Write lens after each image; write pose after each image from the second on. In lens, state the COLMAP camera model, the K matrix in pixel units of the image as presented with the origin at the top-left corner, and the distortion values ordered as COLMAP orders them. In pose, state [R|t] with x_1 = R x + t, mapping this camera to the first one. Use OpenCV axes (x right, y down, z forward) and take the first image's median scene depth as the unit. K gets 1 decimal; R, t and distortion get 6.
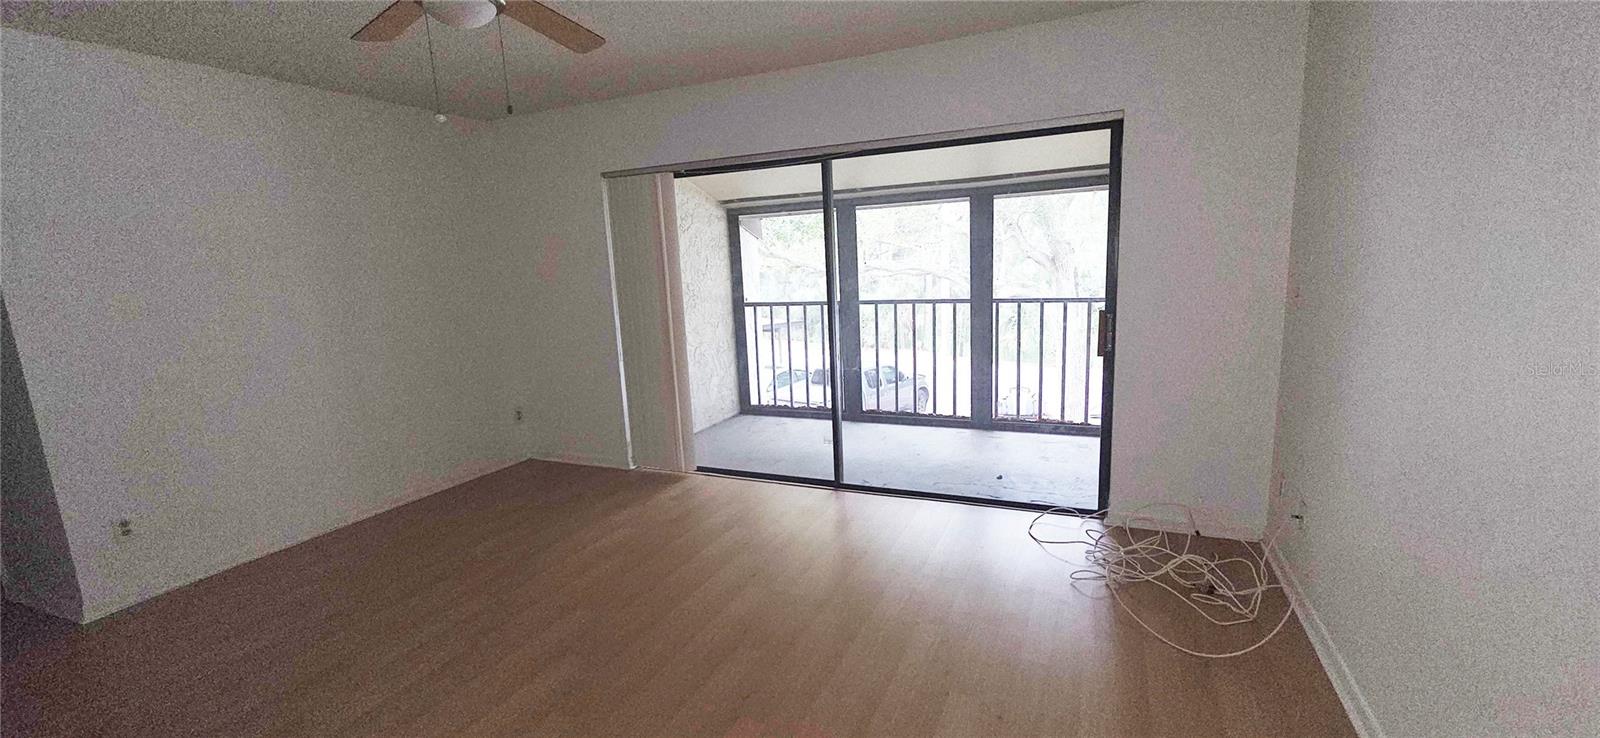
lens RADIAL K [[655.1, 0, 808.6], [0, 655.1, 371.9], [0, 0, 1]] dist [0.001023, 0.000142]
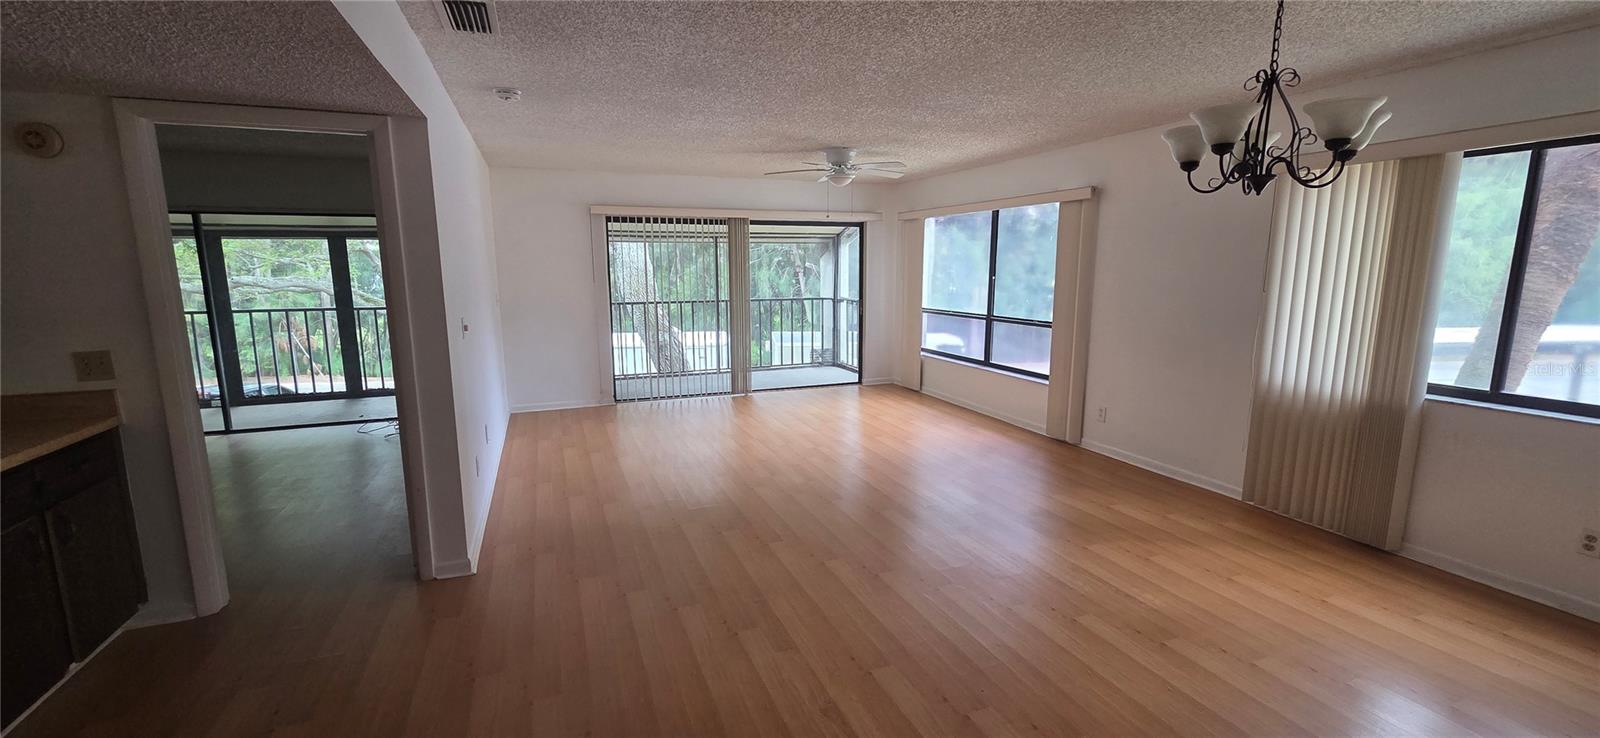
lens RADIAL K [[654.8, 0, 807.0], [0, 654.8, 370.0], [0, 0, 1]] dist [0.004980, 0.000060]
pose [[0.695436, -0.052991, 0.716631, -0.033085], [0.081959, 0.996619, -0.005840, 0.051798], [-0.713898, 0.062795, 0.697428, -0.321821]]
